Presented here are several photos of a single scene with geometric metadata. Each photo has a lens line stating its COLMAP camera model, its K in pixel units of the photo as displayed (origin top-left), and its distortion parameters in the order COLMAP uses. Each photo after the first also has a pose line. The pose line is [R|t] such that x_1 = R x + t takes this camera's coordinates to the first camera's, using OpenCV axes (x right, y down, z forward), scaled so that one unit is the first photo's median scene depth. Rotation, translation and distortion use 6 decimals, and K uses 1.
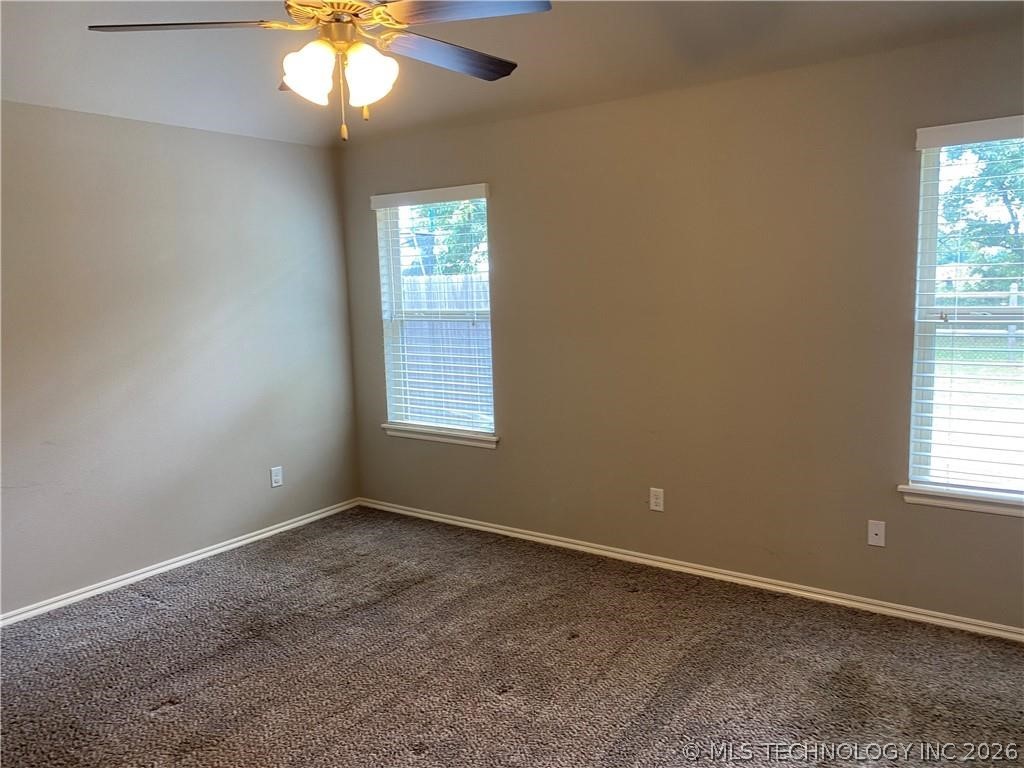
lens RADIAL K [[776.2, 0, 527.3], [0, 776.2, 380.5], [0, 0, 1]] dist [-0.010478, -0.006773]
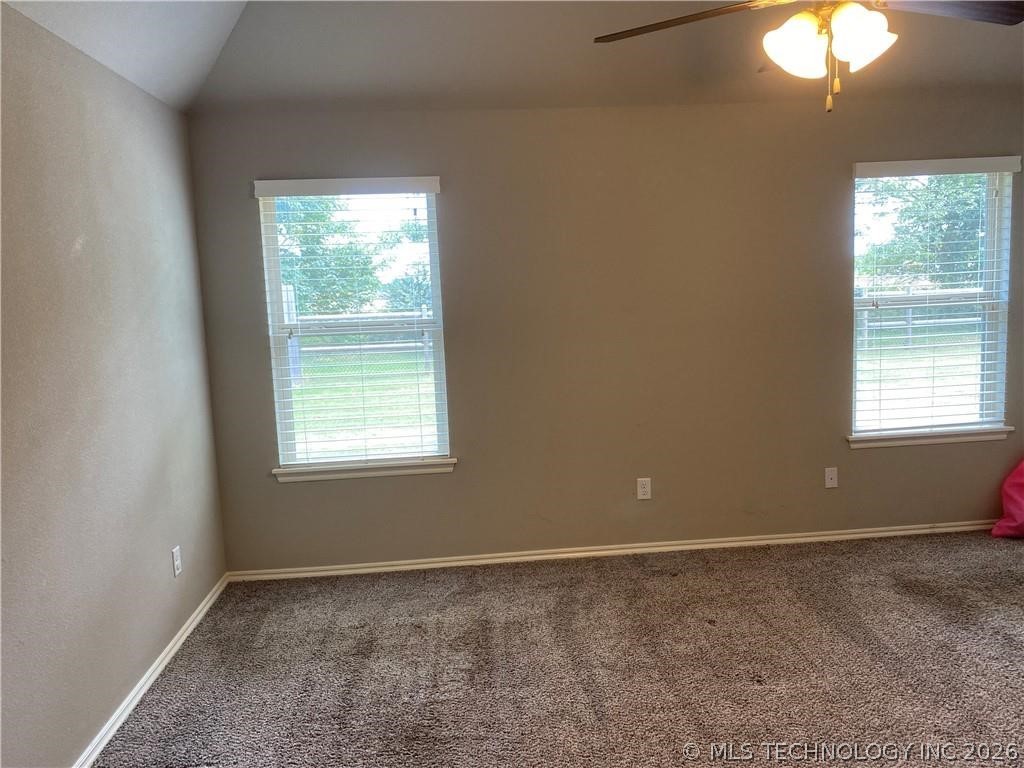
lens RADIAL K [[776.2, 0, 527.3], [0, 776.2, 380.5], [0, 0, 1]] dist [-0.010478, -0.006773]
pose [[0.769466, -0.082725, 0.633308, -0.617923], [0.102453, 0.994723, 0.005453, -0.014777], [-0.630417, 0.060688, 0.773881, 0.283353]]
